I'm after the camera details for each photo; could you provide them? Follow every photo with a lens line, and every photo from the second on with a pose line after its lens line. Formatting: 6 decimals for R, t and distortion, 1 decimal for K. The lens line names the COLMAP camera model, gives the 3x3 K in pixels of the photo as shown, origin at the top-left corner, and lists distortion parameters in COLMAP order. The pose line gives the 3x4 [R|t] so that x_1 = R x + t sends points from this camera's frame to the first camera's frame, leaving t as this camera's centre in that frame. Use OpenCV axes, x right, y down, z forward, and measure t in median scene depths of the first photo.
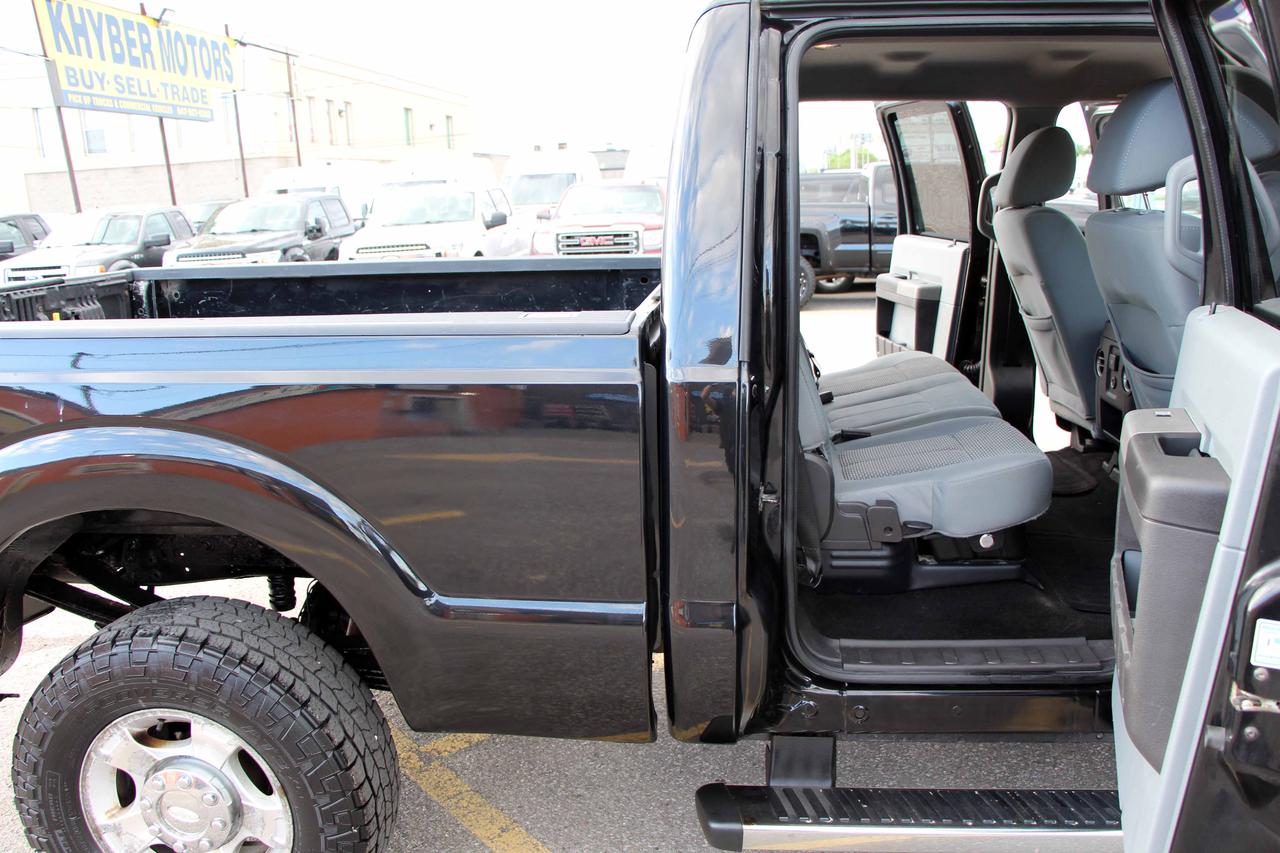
lens RADIAL K [[1053.0, 0, 644.8], [0, 1053.0, 428.8], [0, 0, 1]] dist [-0.183928, 0.148008]
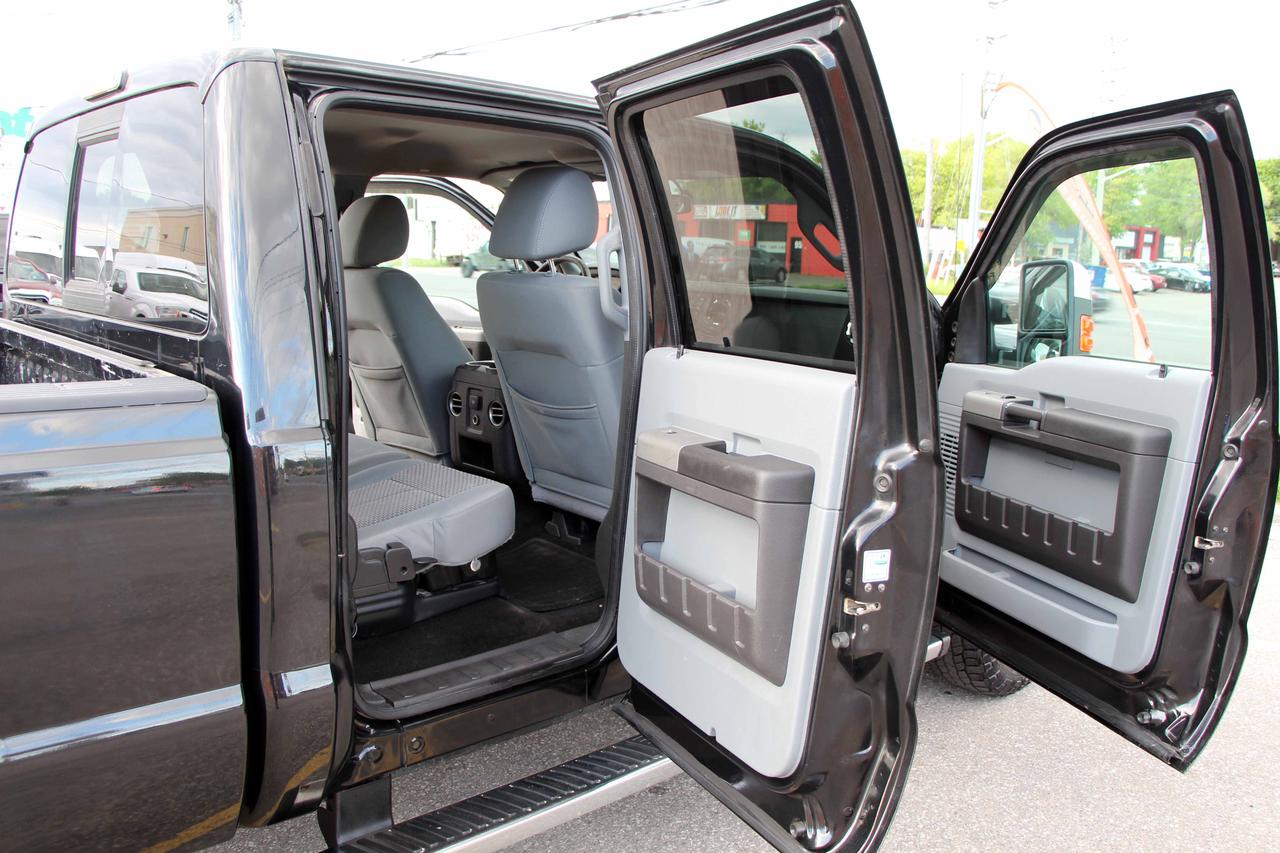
lens RADIAL K [[1053.0, 0, 644.4], [0, 1053.0, 421.1], [0, 0, 1]] dist [-0.183928, 0.148008]
pose [[0.654098, -0.073255, 0.752855, -0.392255], [0.119442, 0.992815, -0.007170, -0.016556], [-0.746920, 0.094612, 0.658148, 0.100192]]
